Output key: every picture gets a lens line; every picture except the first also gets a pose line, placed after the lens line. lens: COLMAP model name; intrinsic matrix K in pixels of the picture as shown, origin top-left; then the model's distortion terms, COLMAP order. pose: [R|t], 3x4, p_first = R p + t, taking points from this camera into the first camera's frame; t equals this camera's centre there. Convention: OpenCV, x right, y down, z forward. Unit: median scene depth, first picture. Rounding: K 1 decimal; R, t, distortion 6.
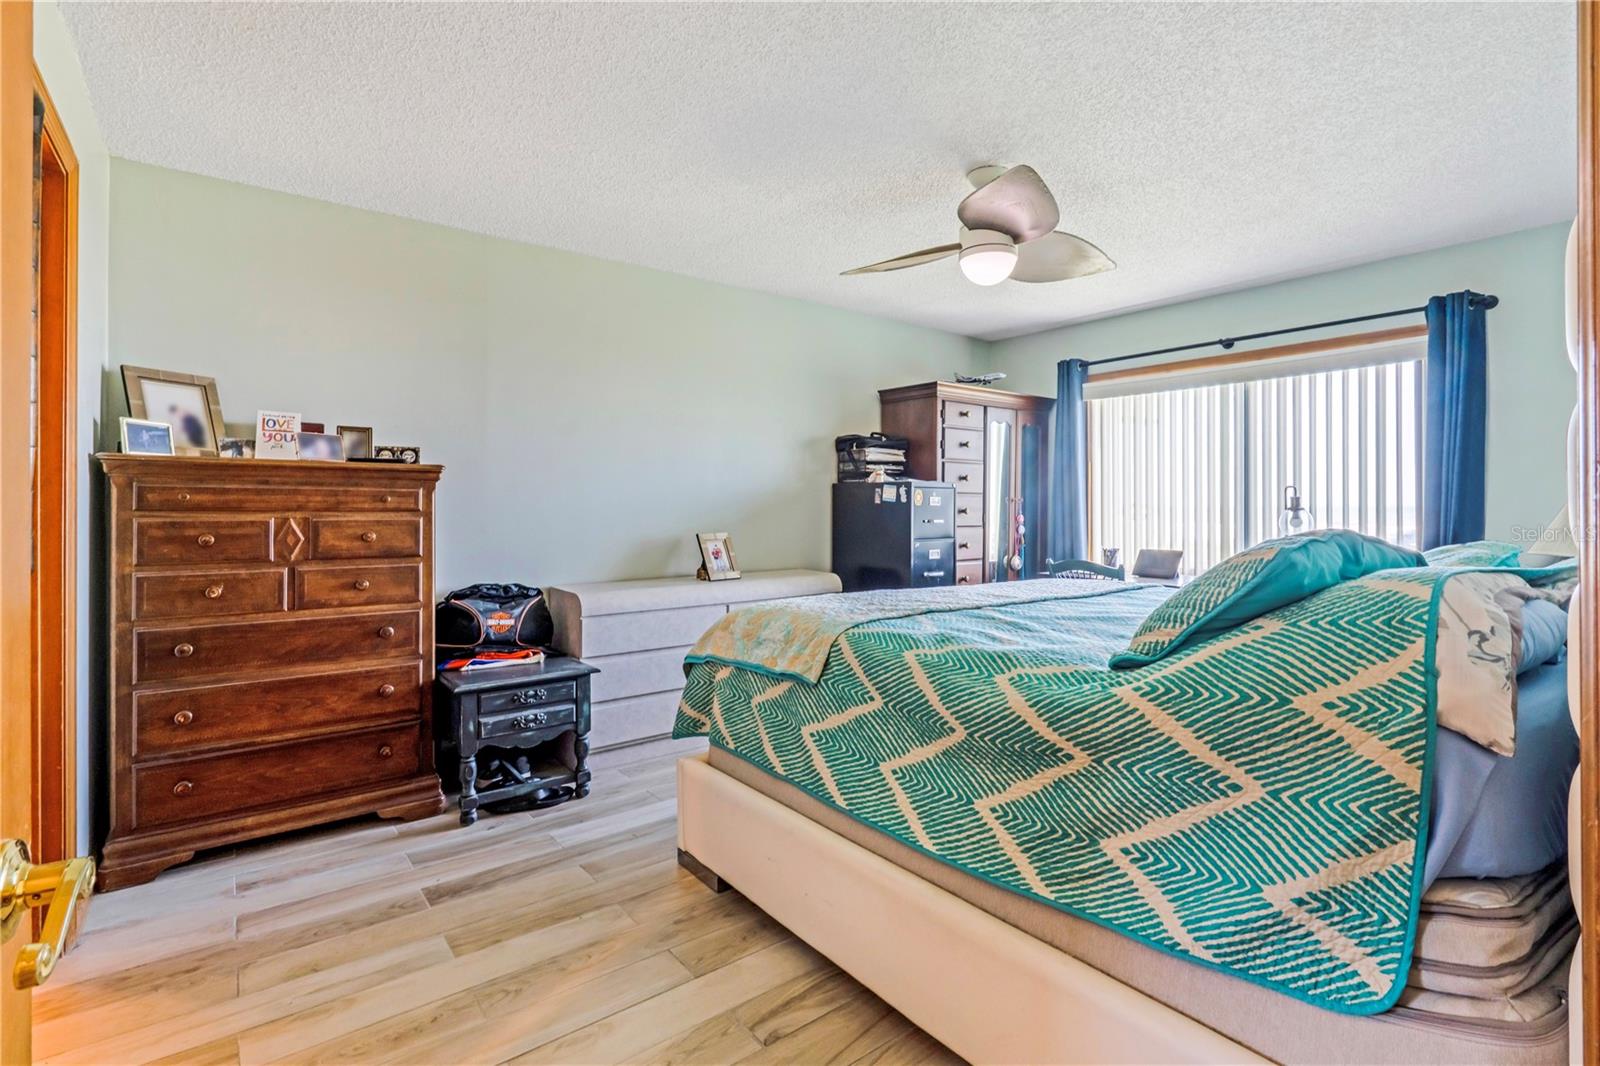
lens RADIAL K [[739.7, 0, 797.5], [0, 739.7, 507.4], [0, 0, 1]] dist [-0.009300, 0.000801]
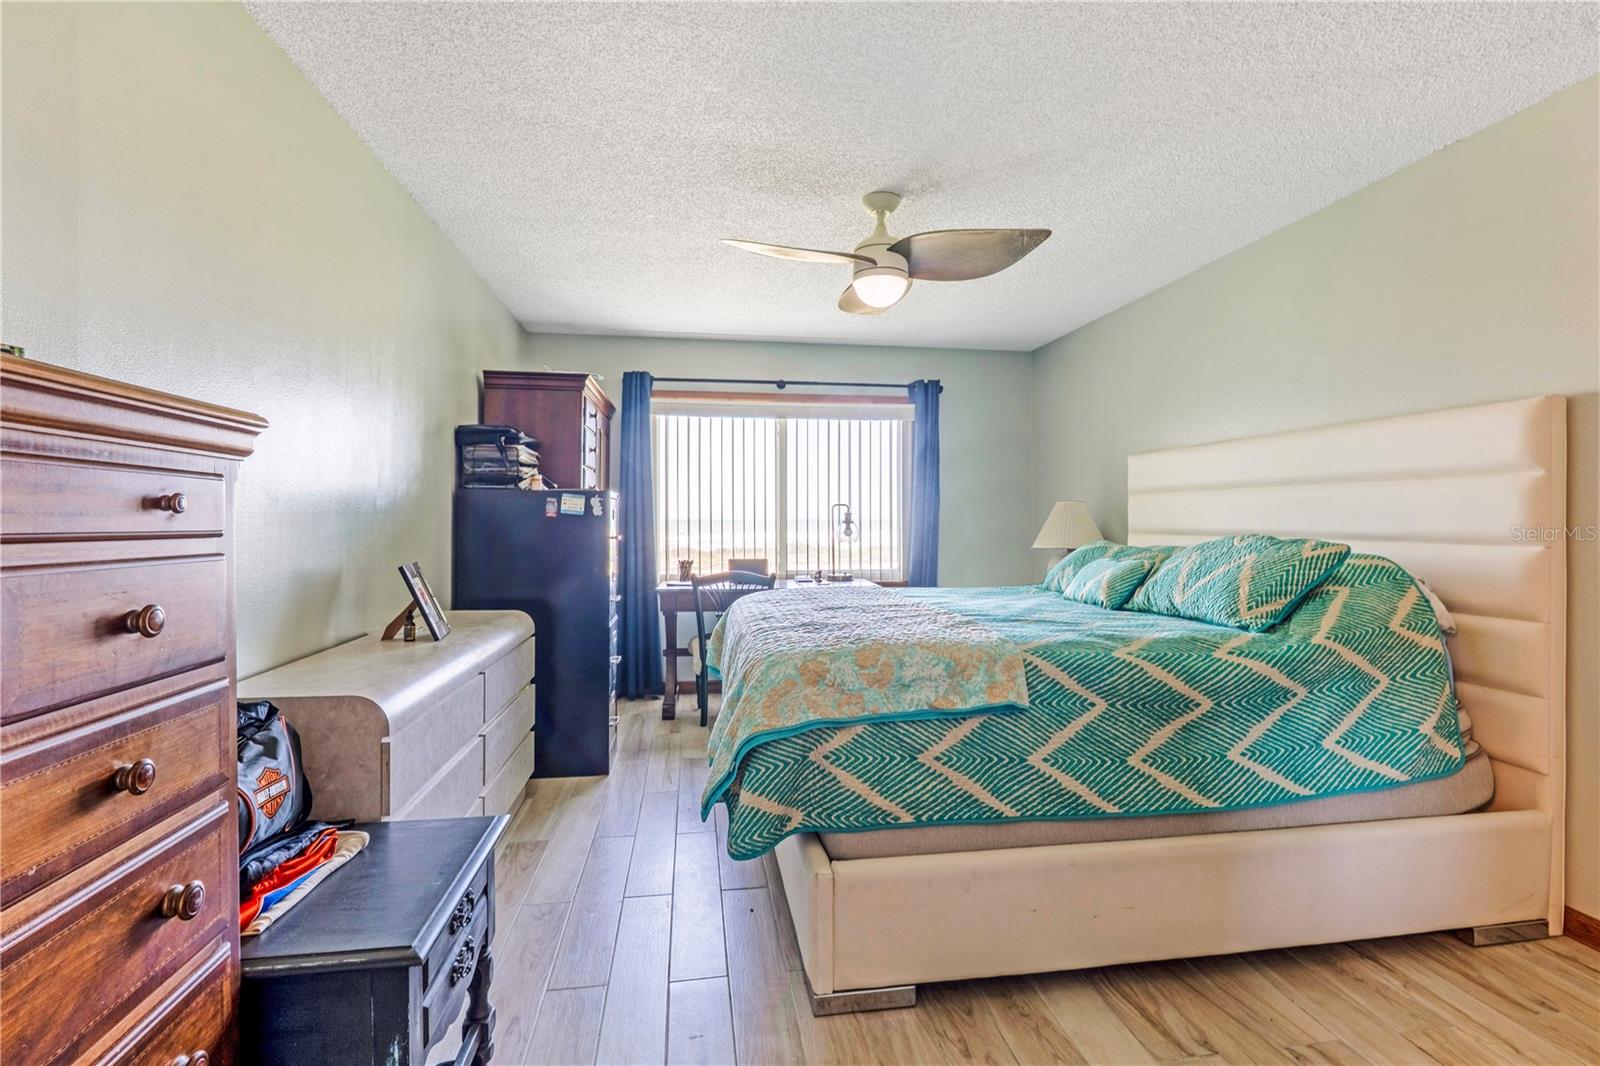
lens RADIAL K [[739.7, 0, 797.8], [0, 739.7, 526.5], [0, 0, 1]] dist [-0.009300, 0.000801]
pose [[0.492248, -0.008135, 0.870417, -0.845854], [0.000840, 0.999960, 0.008871, -0.002901], [-0.870455, -0.003635, 0.492235, 0.708550]]
